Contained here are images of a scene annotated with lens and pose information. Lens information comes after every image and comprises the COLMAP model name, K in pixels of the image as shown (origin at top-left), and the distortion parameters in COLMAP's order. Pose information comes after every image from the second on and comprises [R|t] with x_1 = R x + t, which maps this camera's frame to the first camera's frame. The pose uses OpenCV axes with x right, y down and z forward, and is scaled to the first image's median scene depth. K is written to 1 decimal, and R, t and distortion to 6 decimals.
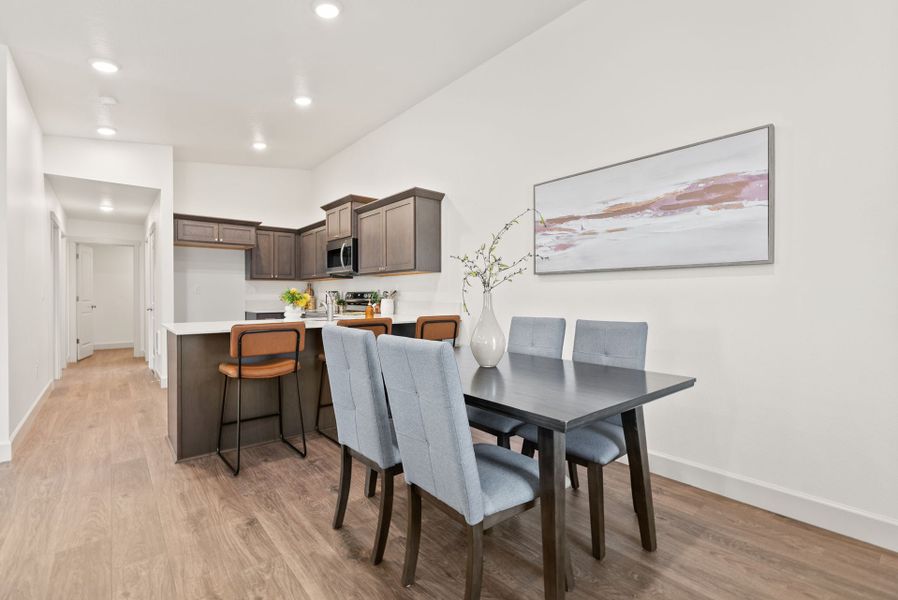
lens RADIAL K [[412.4, 0, 453.2], [0, 412.4, 298.4], [0, 0, 1]] dist [-0.002530, 0.000697]
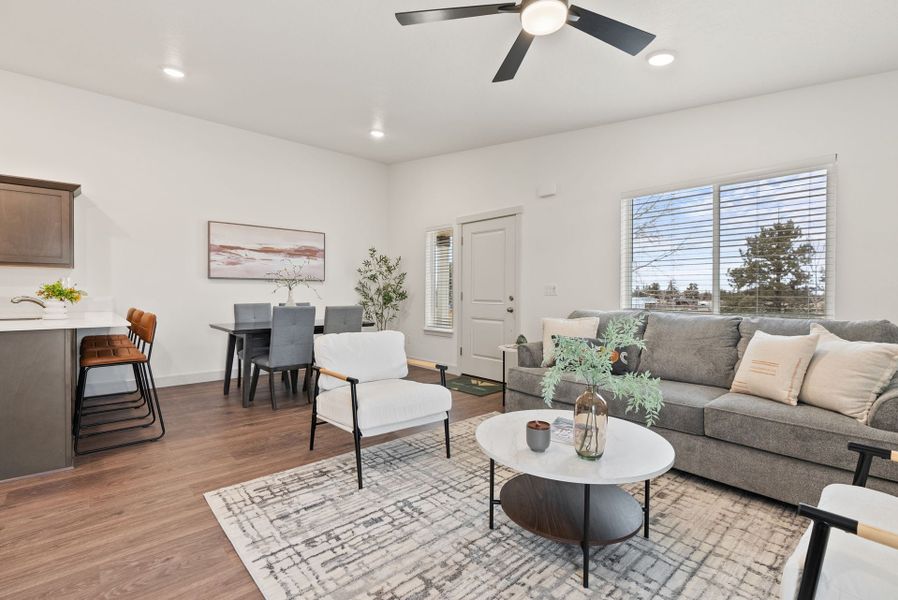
lens RADIAL K [[412.4, 0, 455.3], [0, 412.4, 295.9], [0, 0, 1]] dist [-0.002530, 0.000697]
pose [[-0.045342, -0.007348, 0.998945, -1.024090], [0.000168, 0.999973, 0.007364, -0.001677], [-0.998972, 0.000502, -0.045339, 0.102570]]
